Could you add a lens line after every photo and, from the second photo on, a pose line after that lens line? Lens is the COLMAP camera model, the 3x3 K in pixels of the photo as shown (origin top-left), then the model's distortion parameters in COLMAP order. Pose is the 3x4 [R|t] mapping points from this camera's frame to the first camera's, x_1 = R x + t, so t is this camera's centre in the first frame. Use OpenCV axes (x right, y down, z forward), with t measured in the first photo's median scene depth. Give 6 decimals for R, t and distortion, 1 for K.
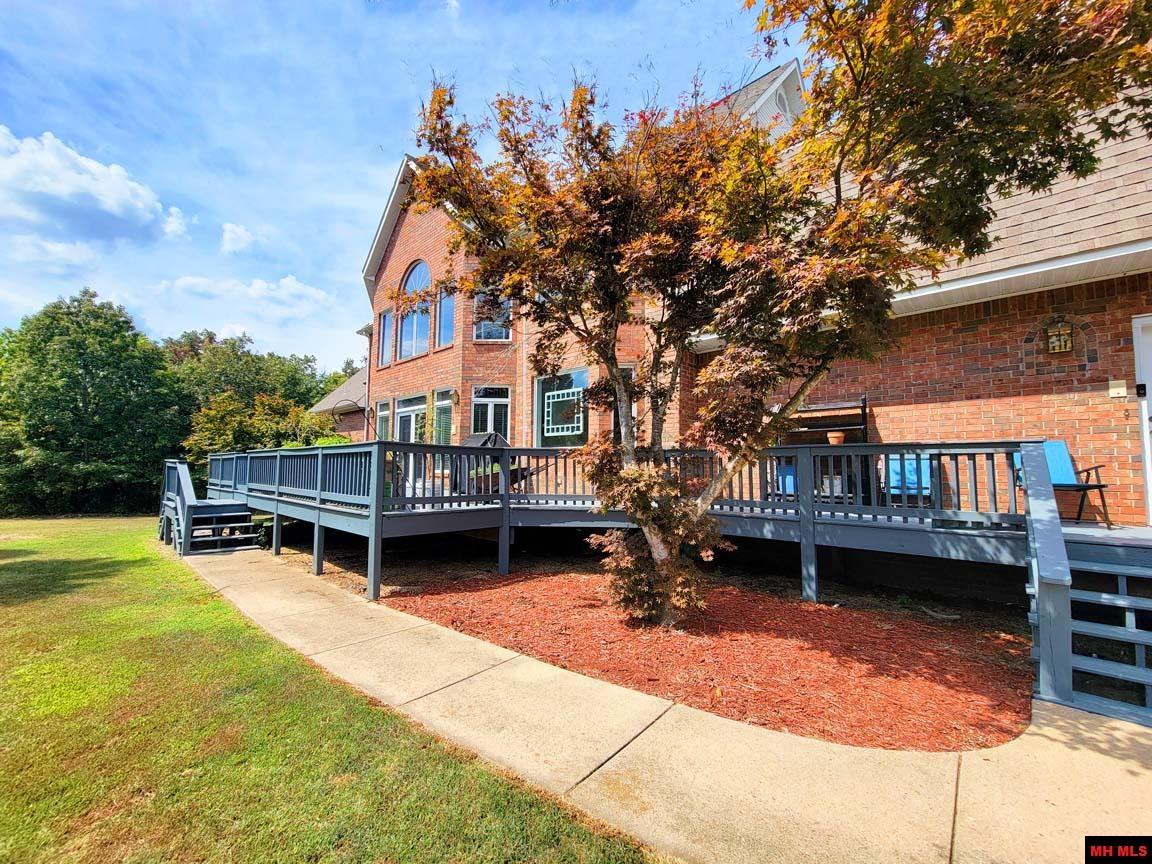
lens RADIAL K [[484.9, 0, 558.5], [0, 484.9, 432.6], [0, 0, 1]] dist [-0.000123, 0.000012]
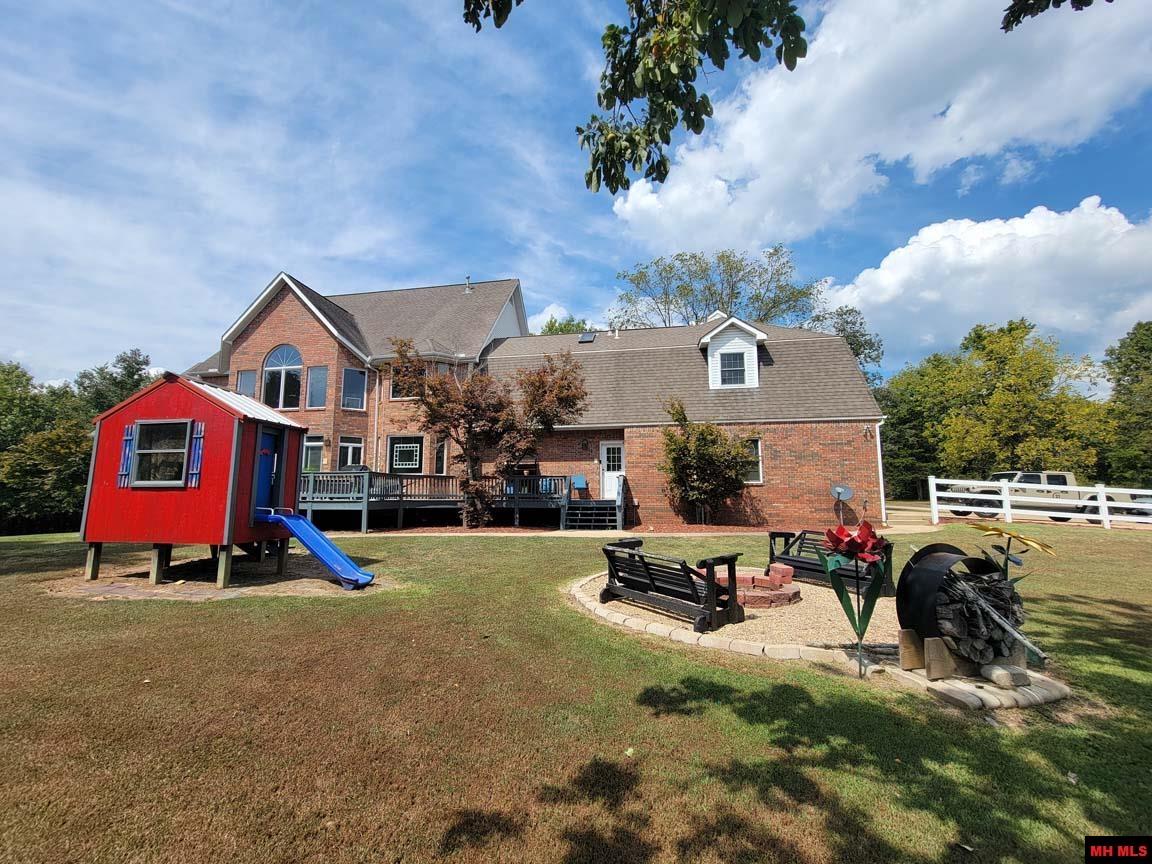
lens RADIAL K [[484.9, 0, 558.5], [0, 484.9, 432.6], [0, 0, 1]] dist [-0.000123, 0.000012]
pose [[0.845851, 0.057533, 0.530307, -0.501679], [-0.034992, 0.998010, -0.052460, -0.052900], [-0.532270, 0.025817, 0.846181, -0.961701]]
